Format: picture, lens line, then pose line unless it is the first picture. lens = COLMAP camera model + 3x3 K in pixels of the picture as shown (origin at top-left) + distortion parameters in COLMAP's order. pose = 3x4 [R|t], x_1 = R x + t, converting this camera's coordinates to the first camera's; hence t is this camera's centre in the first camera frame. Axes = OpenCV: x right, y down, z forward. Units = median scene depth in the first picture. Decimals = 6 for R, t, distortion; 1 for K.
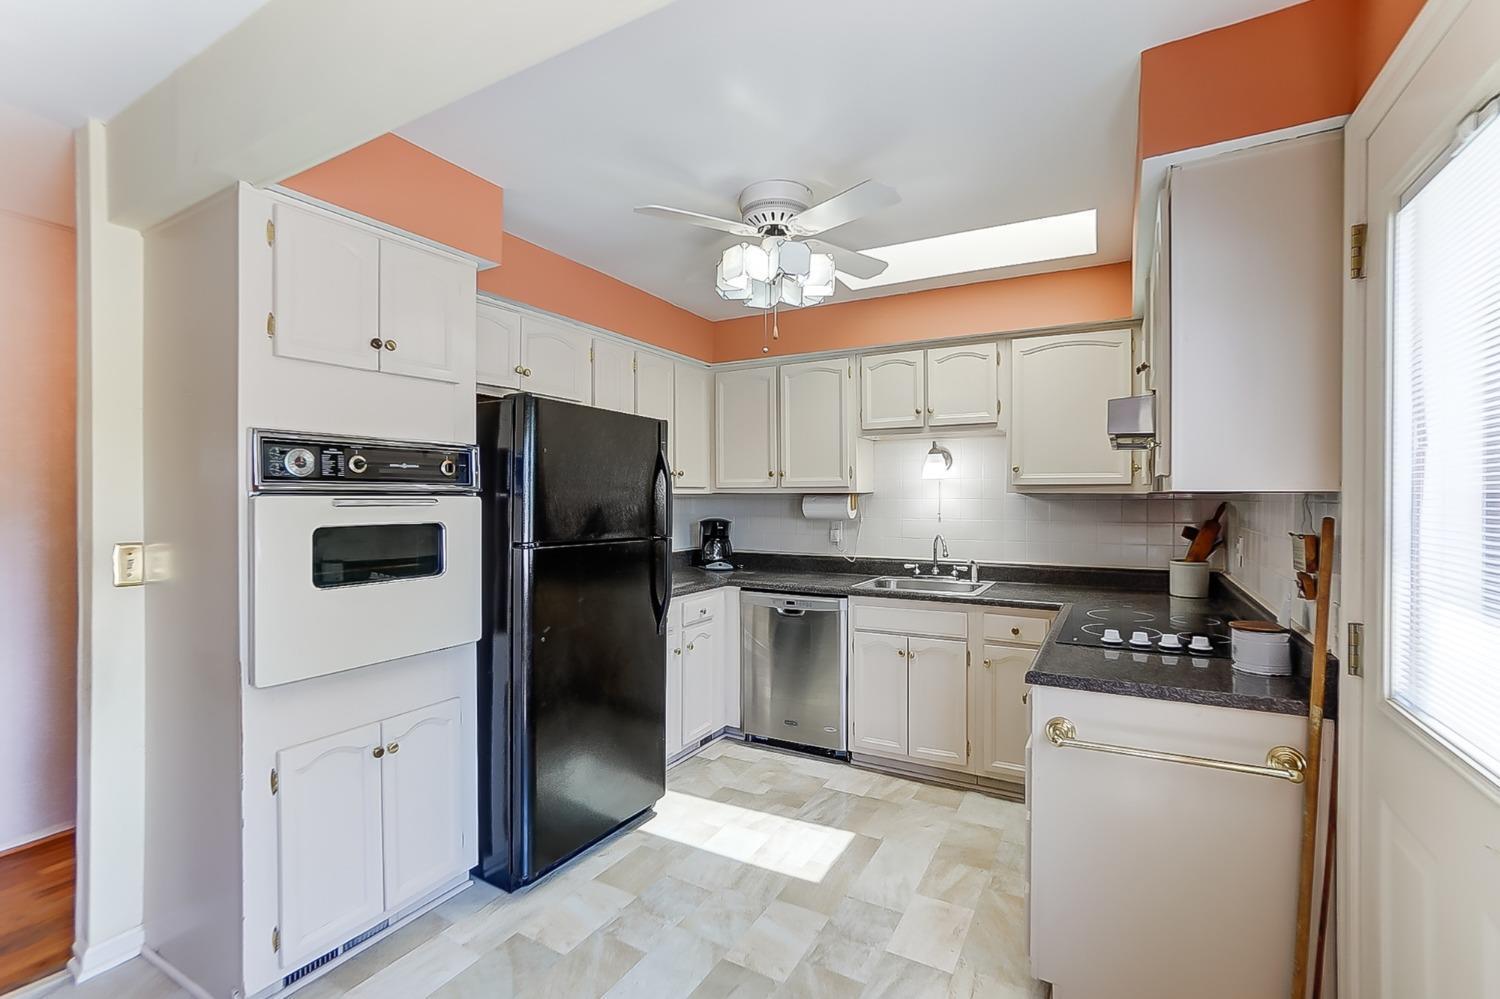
lens RADIAL K [[651.7, 0, 759.0], [0, 651.7, 493.5], [0, 0, 1]] dist [-0.000797, 0.000019]
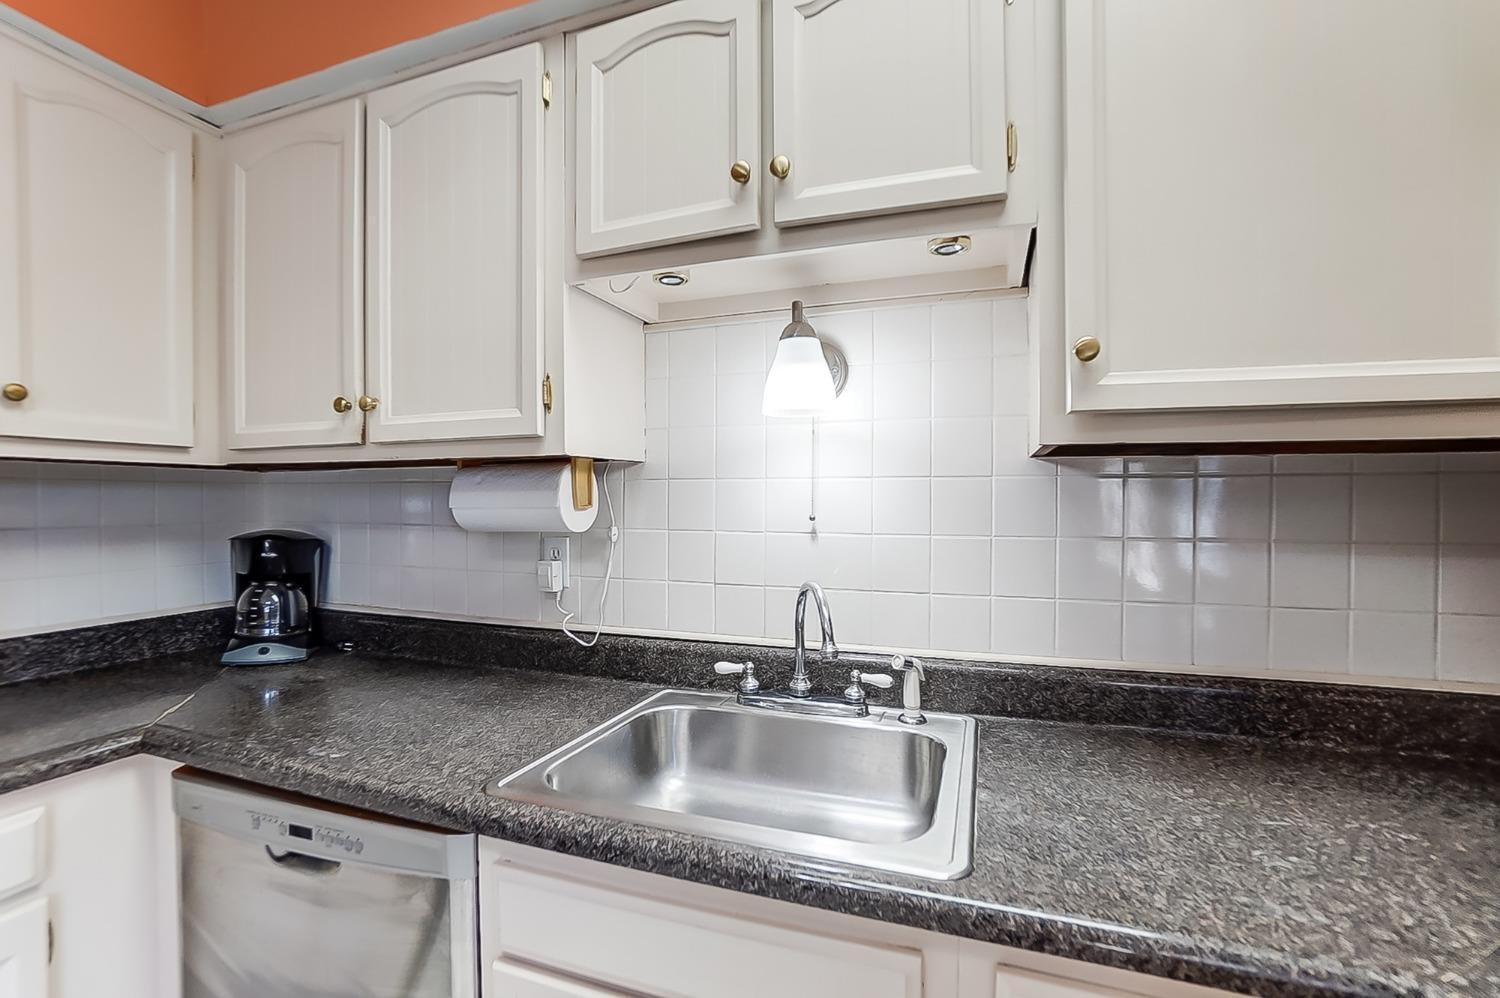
lens RADIAL K [[651.7, 0, 747.6], [0, 651.7, 504.7], [0, 0, 1]] dist [-0.000797, 0.000019]
pose [[0.988020, -0.000512, 0.154328, 0.186735], [-0.001481, 0.999917, 0.012800, 0.019512], [-0.154322, -0.012875, 0.987937, 0.653666]]
